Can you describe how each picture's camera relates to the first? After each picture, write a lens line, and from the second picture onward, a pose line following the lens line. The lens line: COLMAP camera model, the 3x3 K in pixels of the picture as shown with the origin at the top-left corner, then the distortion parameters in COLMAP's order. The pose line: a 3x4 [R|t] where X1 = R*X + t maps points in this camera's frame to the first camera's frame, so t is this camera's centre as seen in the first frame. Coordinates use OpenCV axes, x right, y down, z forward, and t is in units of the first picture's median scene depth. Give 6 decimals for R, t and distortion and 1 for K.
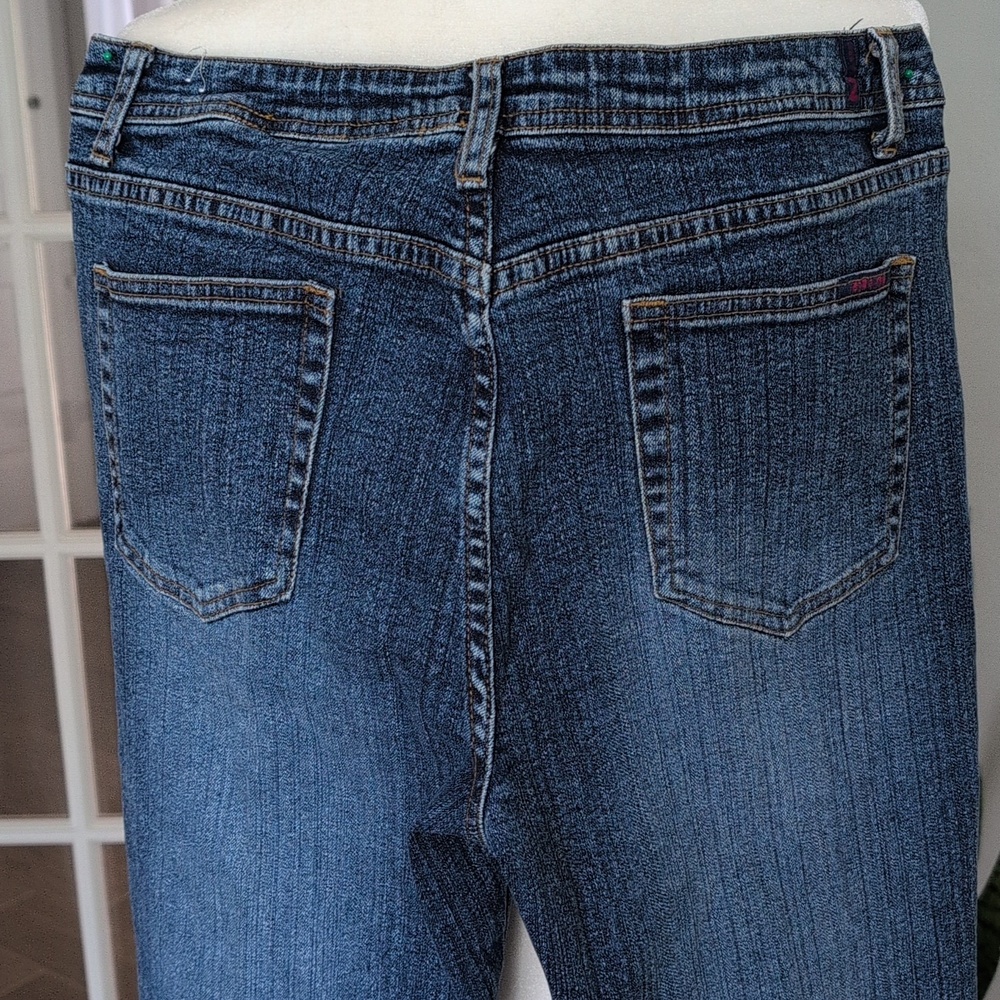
lens RADIAL K [[1633.1, 0, 503.3], [0, 1633.1, 492.7], [0, 0, 1]] dist [0.100914, 0.000000]
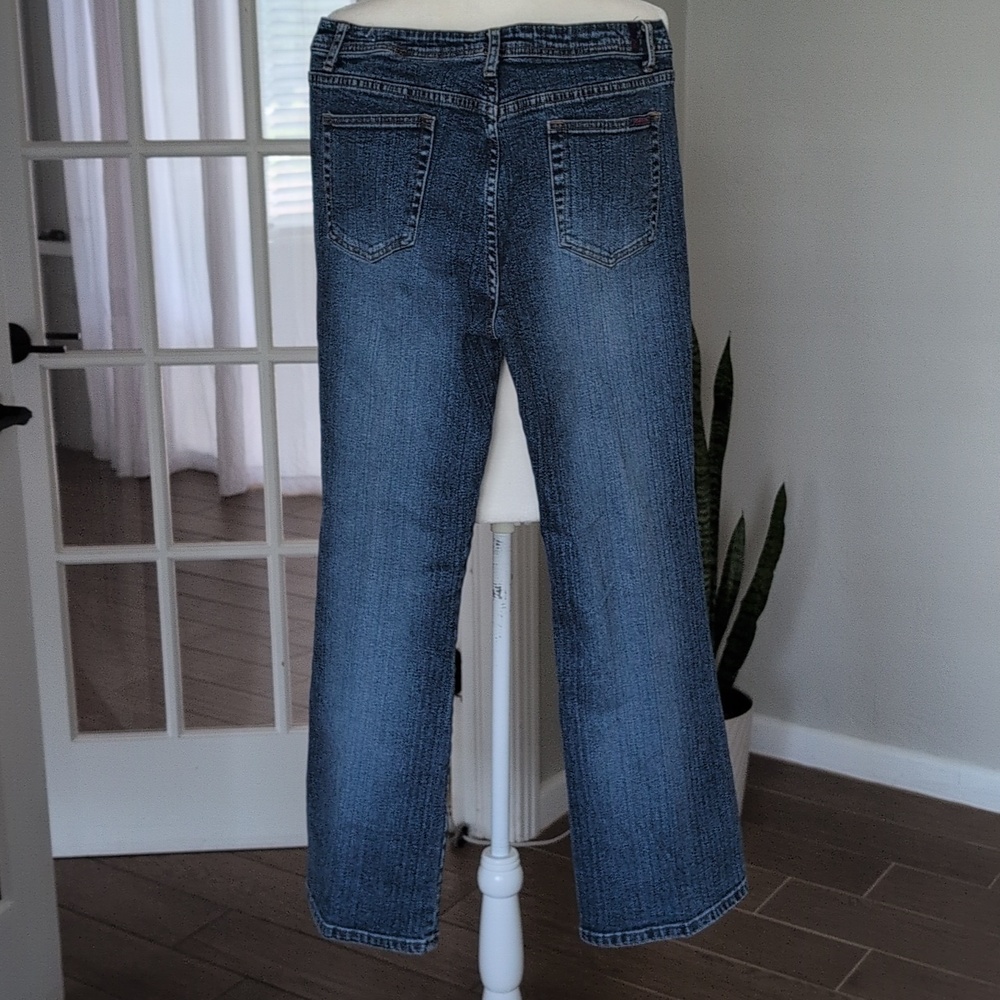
lens RADIAL K [[1633.1, 0, 501.3], [0, 1633.1, 497.0], [0, 0, 1]] dist [0.100914, 0.000000]
pose [[0.996169, -0.005566, 0.087269, -0.221116], [0.006175, 0.999958, -0.006702, 0.476238], [-0.087228, 0.007215, 0.996162, -1.526663]]
